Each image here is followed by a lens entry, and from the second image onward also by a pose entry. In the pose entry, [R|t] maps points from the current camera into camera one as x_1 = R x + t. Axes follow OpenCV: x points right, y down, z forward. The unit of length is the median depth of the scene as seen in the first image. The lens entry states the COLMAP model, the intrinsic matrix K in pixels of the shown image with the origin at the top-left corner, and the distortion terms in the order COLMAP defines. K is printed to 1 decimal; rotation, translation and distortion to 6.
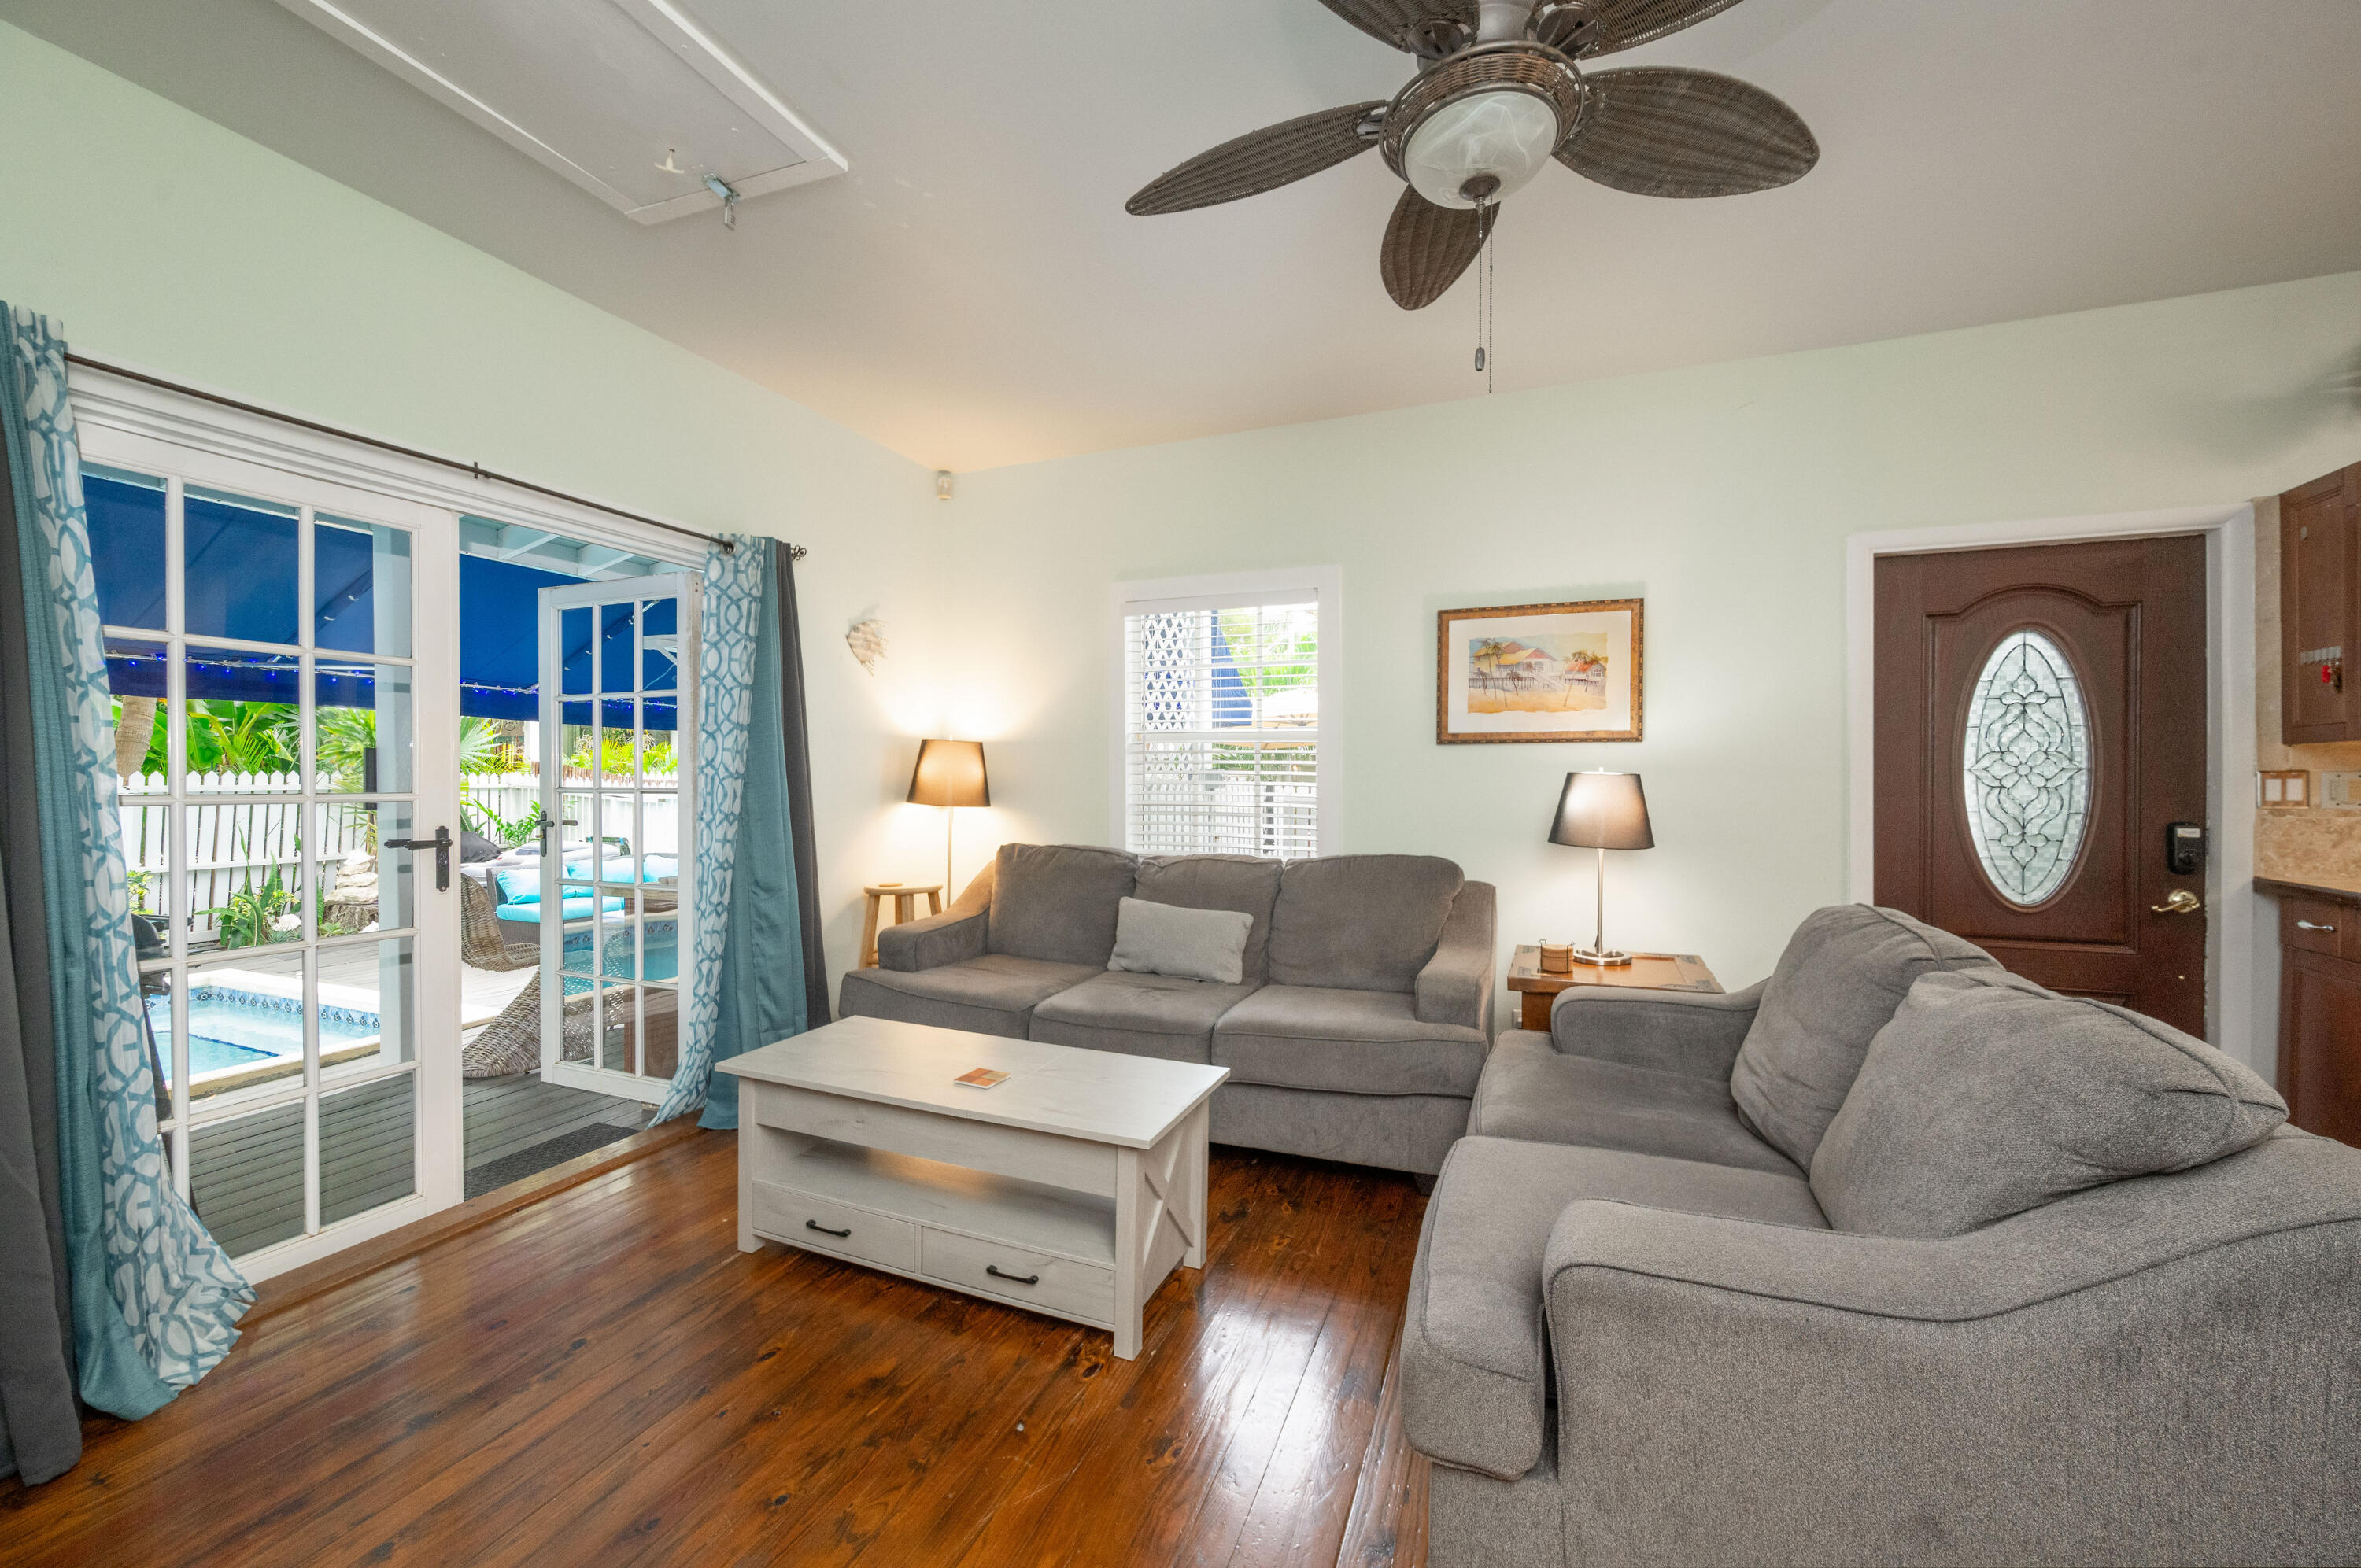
lens RADIAL K [[918.8, 0, 1180.5], [0, 918.8, 784.0], [0, 0, 1]] dist [-0.001347, -0.000159]
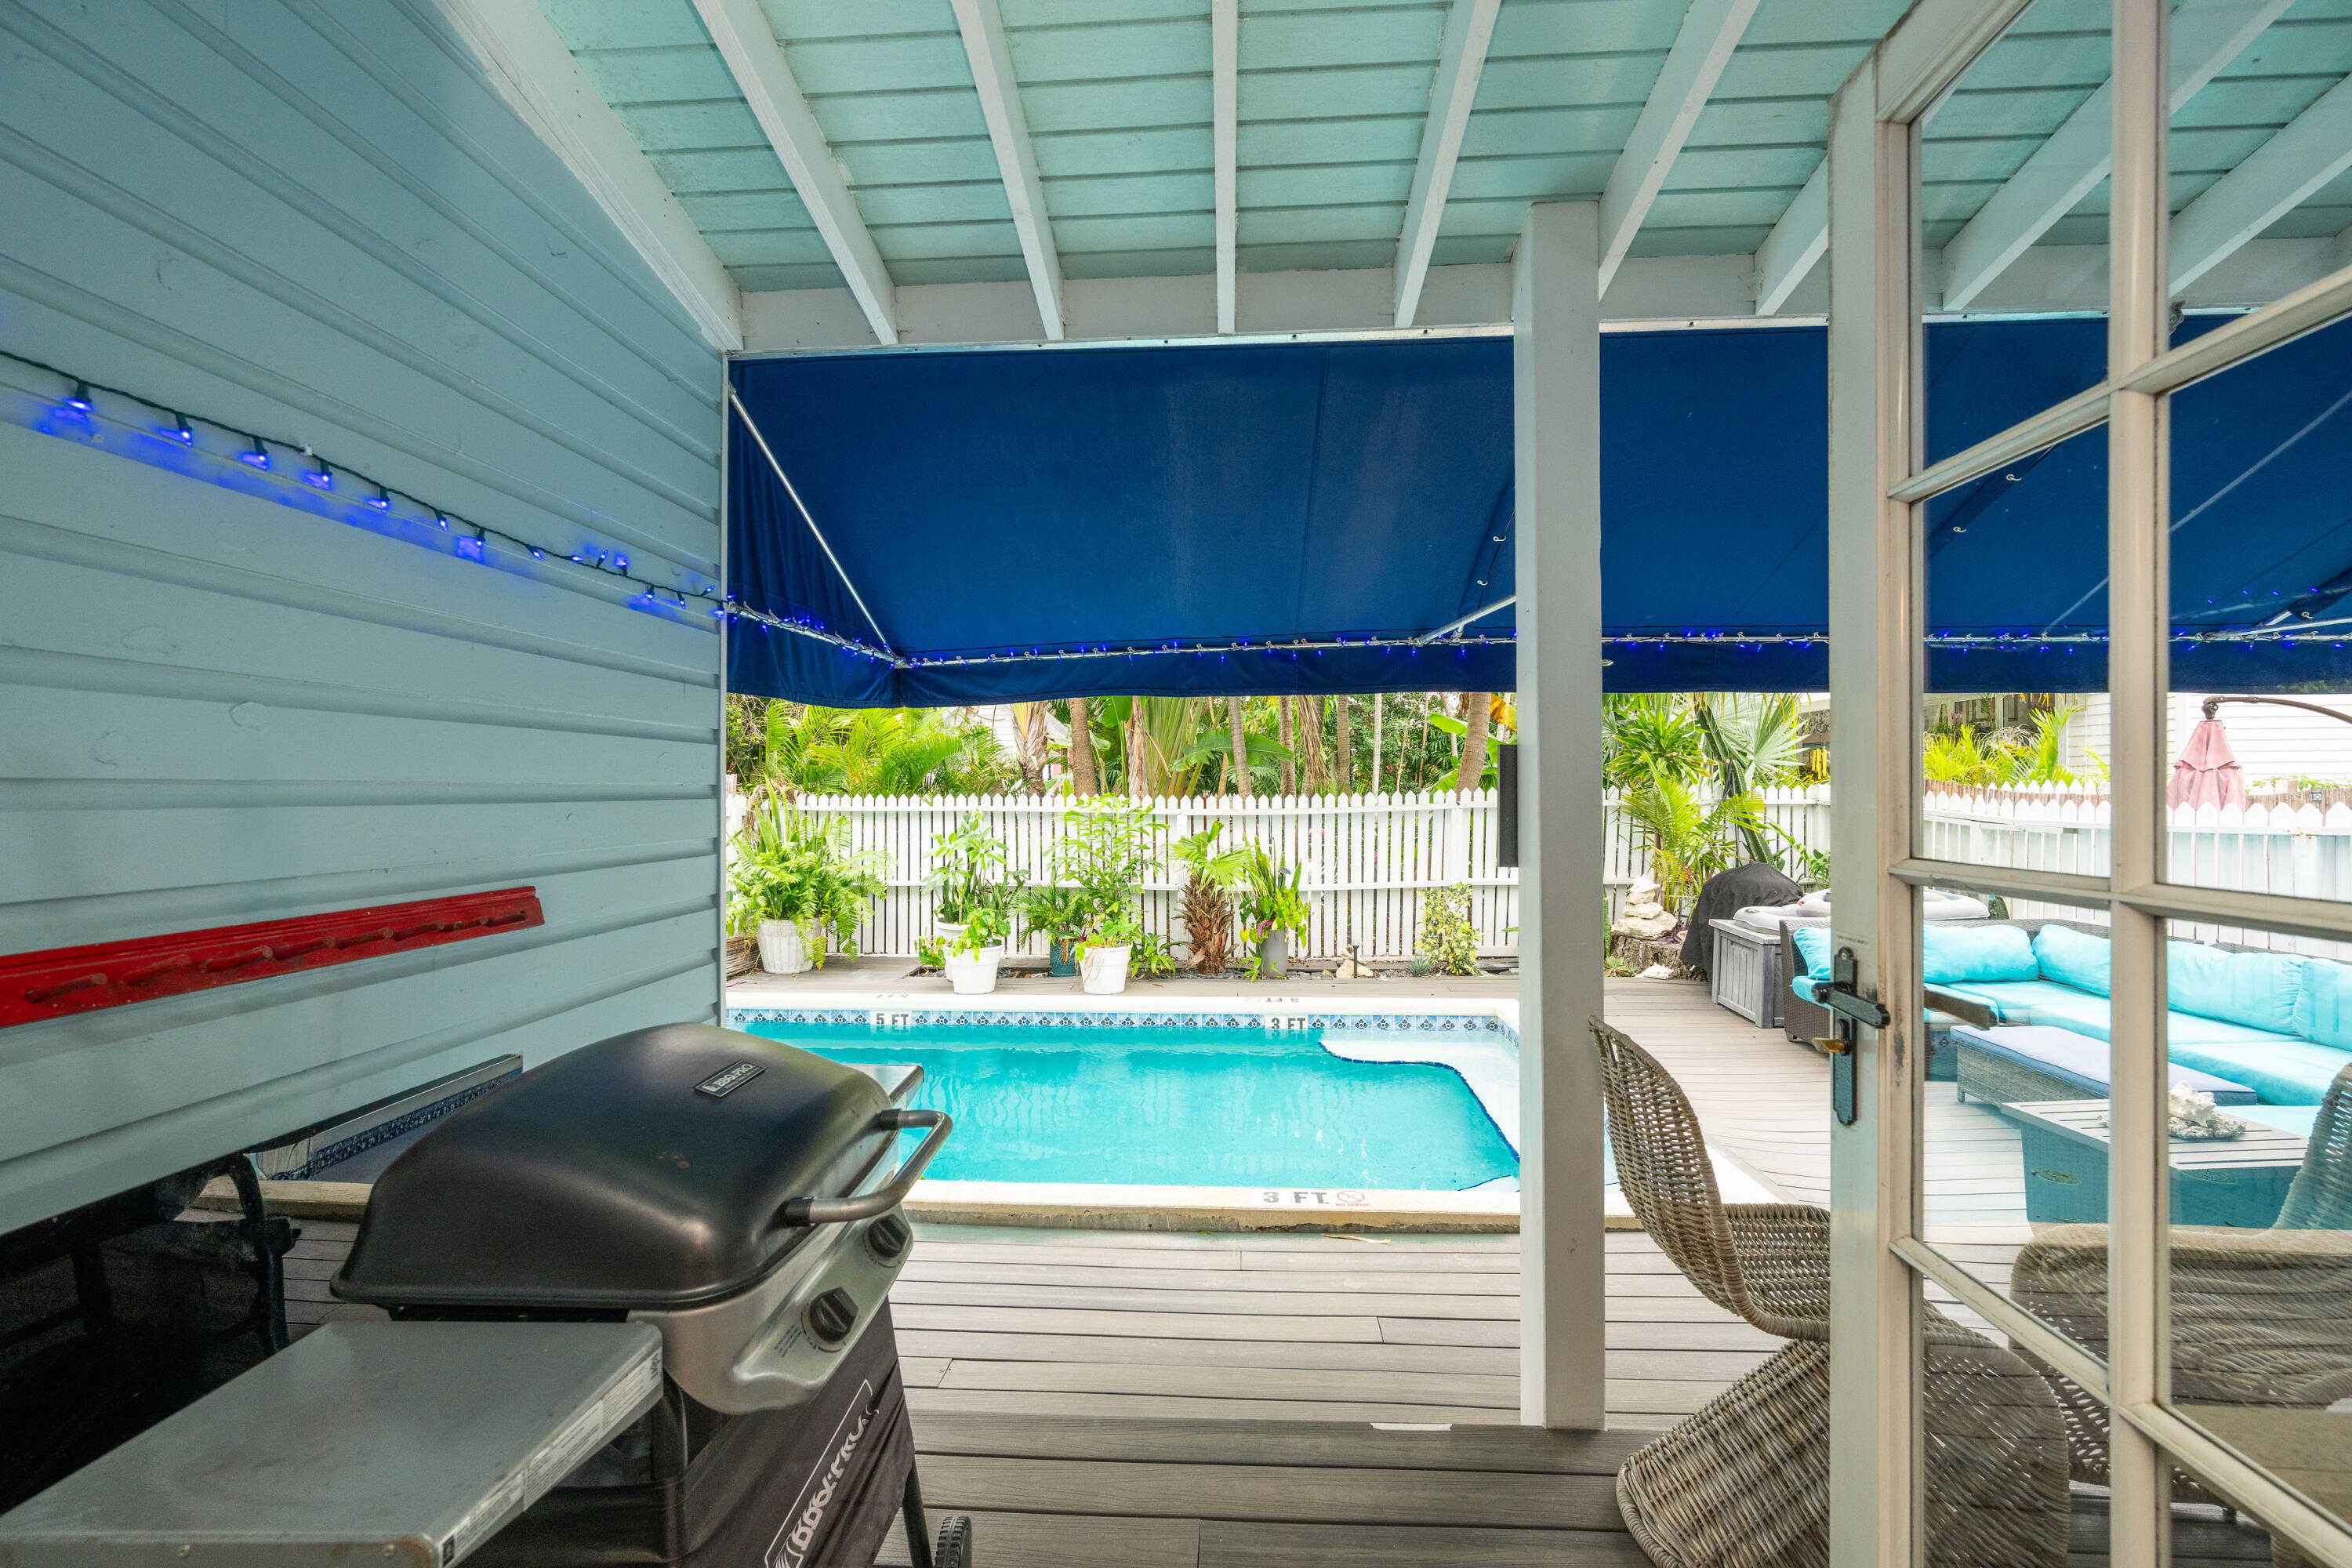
lens RADIAL K [[914.3, 0, 1185.1], [0, 914.3, 791.4], [0, 0, 1]] dist [0.000473, 0.000115]
pose [[0.317015, -0.002111, -0.948418, -0.453336], [-0.000886, 0.999996, -0.002522, -0.011356], [0.948420, 0.001640, 0.317012, 0.667420]]
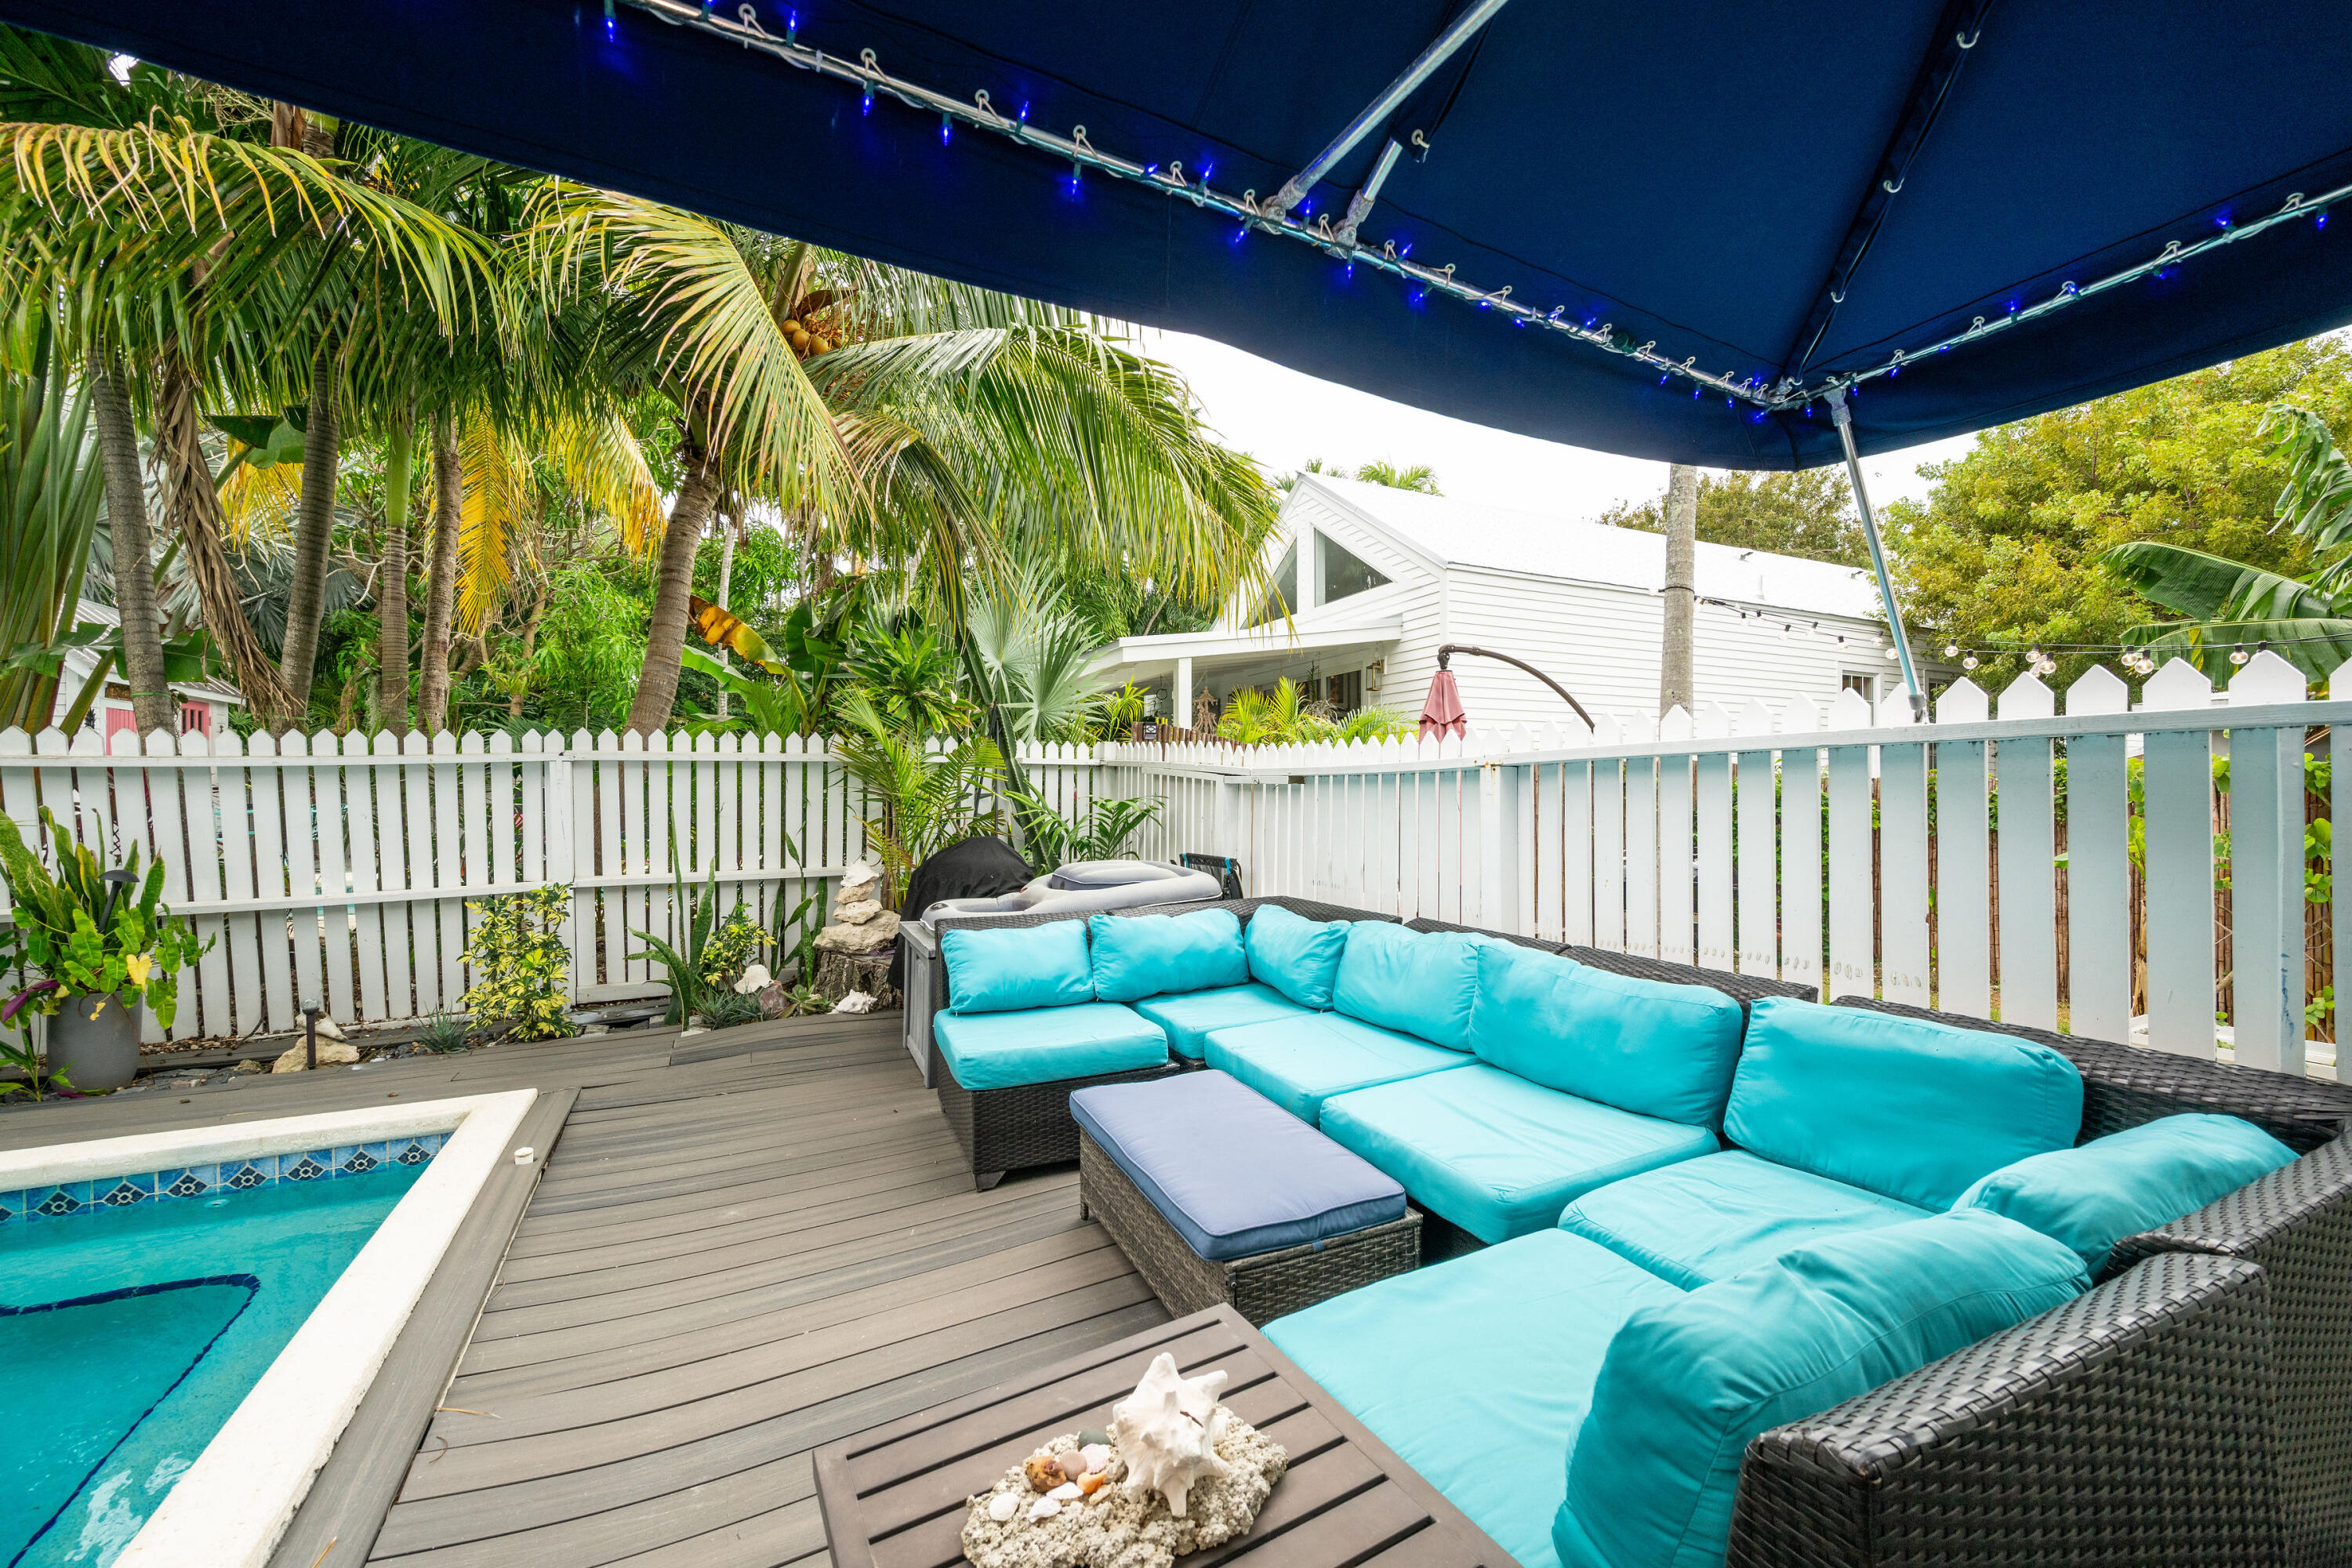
lens RADIAL K [[932.7, 0, 1188.3], [0, 932.7, 791.8], [0, 0, 1]] dist [-0.000034, 0.000183]
pose [[0.750798, 0.000315, -0.660532, -0.711856], [-0.004960, 0.999974, -0.005160, 0.060209], [0.660514, 0.007150, 0.750780, 1.451038]]
